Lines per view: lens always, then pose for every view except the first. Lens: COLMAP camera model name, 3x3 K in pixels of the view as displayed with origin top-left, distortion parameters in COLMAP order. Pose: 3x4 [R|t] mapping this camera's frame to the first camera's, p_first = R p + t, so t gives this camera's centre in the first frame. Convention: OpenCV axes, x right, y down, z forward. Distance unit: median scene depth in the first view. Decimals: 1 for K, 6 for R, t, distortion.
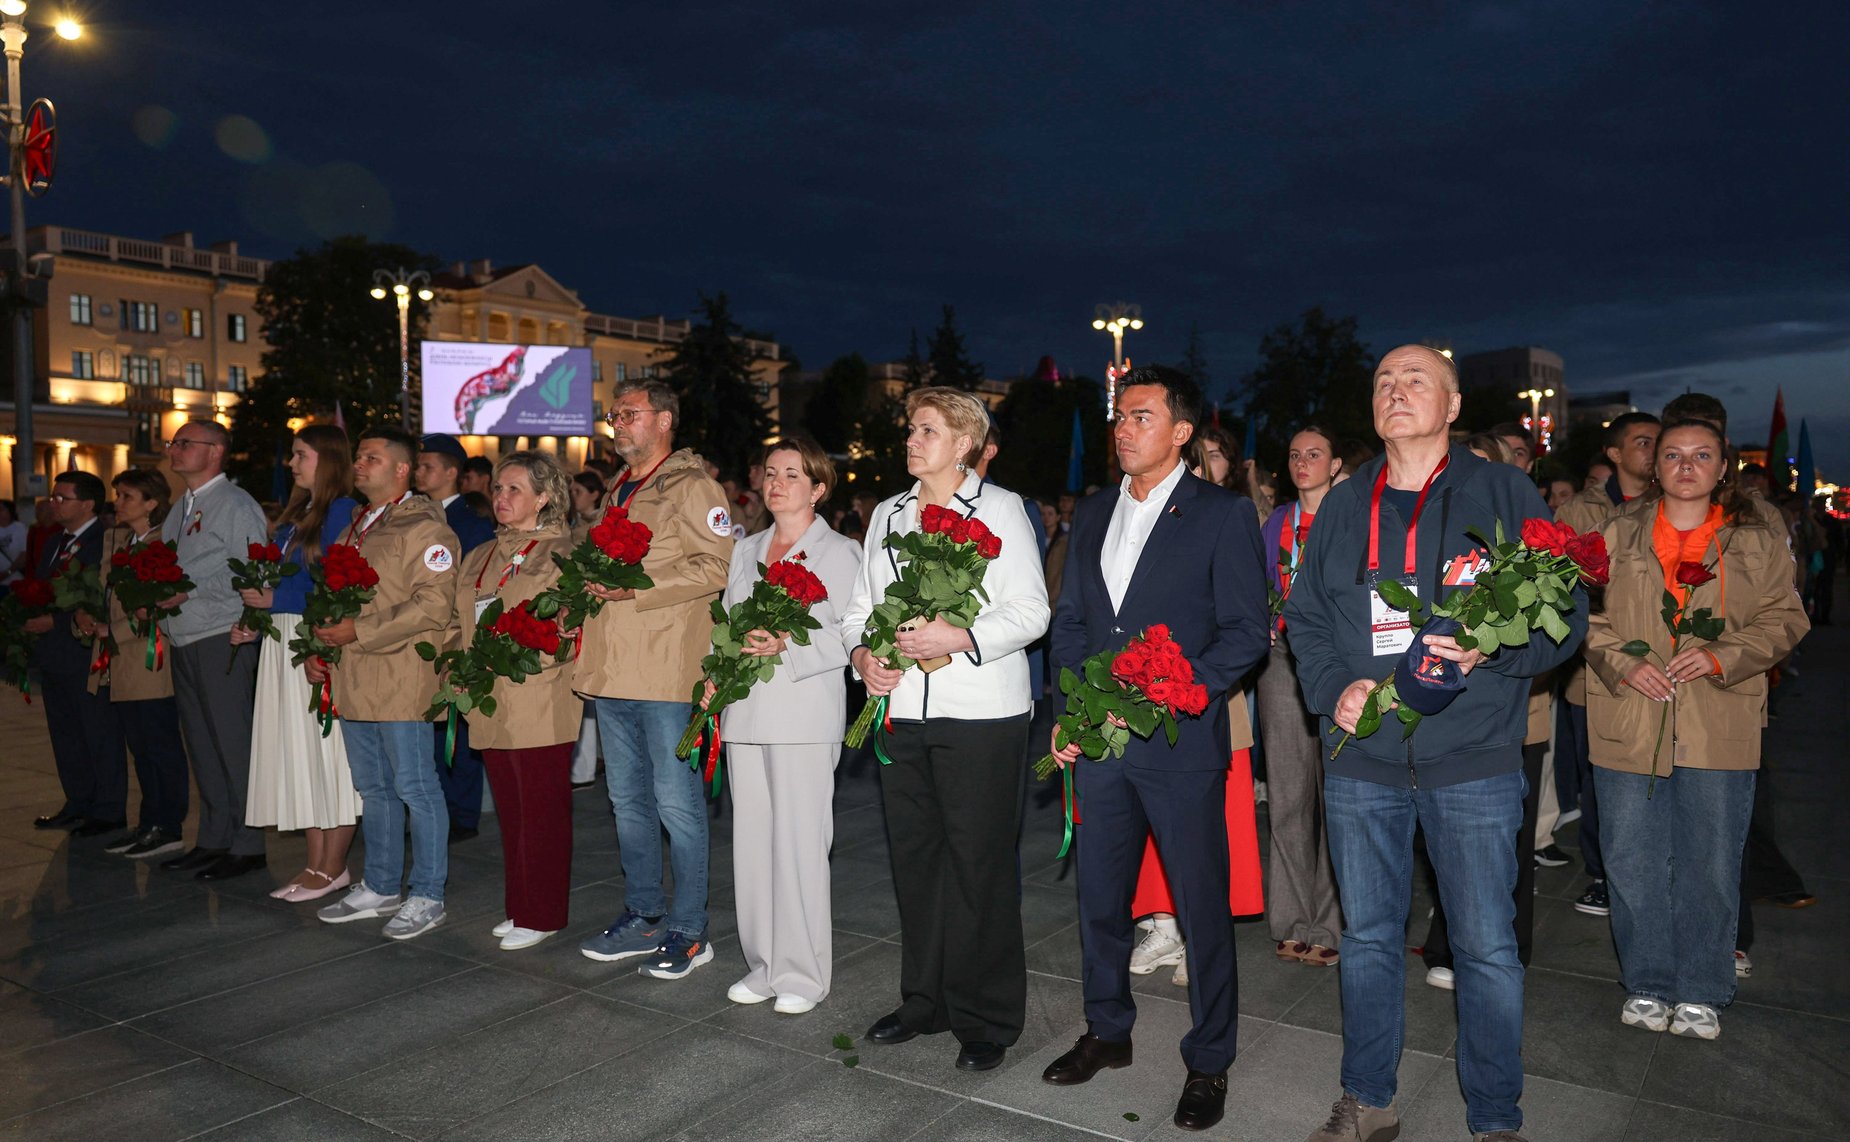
lens RADIAL K [[1389.7, 0, 925.0], [0, 1389.7, 571.0], [0, 0, 1]] dist [0.013405, -0.005833]
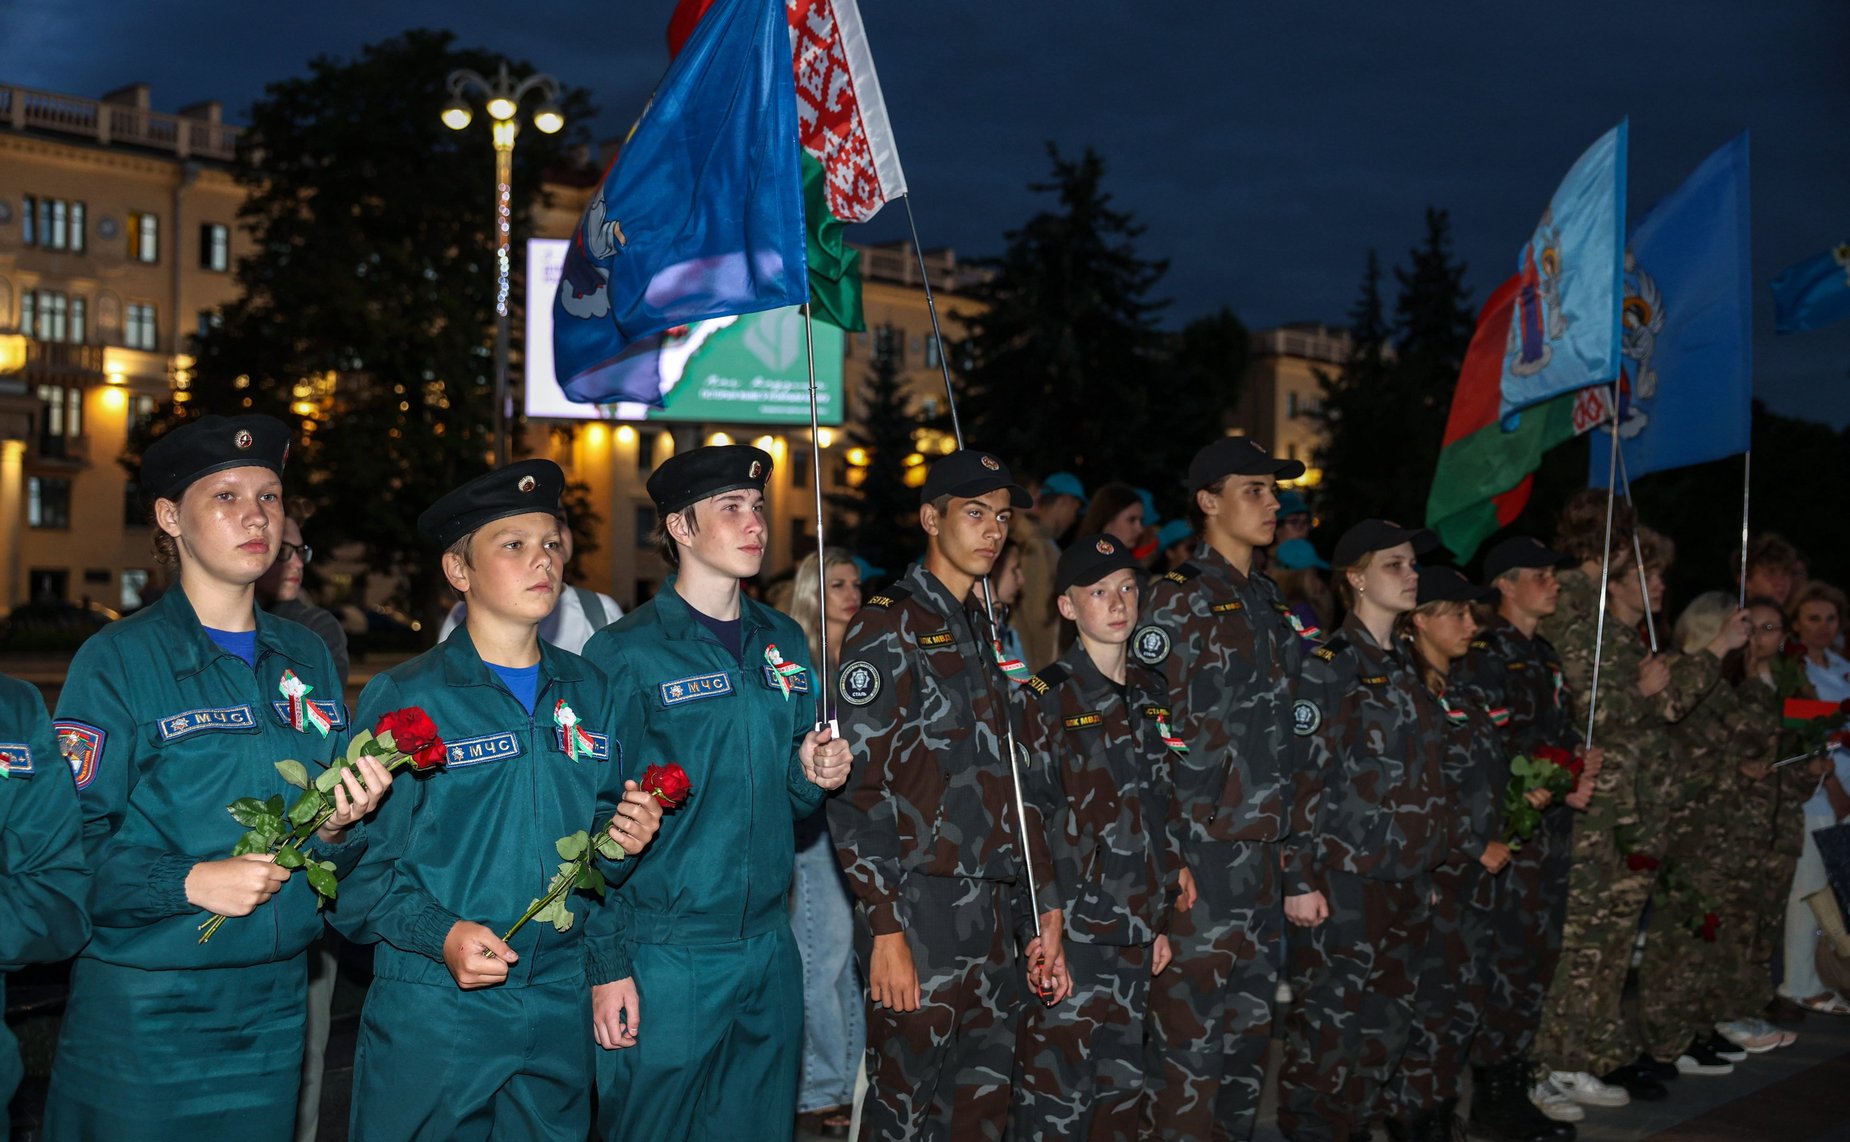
lens RADIAL K [[1985.9, 0, 898.3], [0, 1985.9, 570.8], [0, 0, 1]] dist [0.023821, -0.002918]
pose [[0.989798, 0.018741, -0.141243, -0.109534], [-0.025583, 0.998578, -0.046777, -0.009173], [0.140166, 0.049913, 0.988869, 0.270253]]
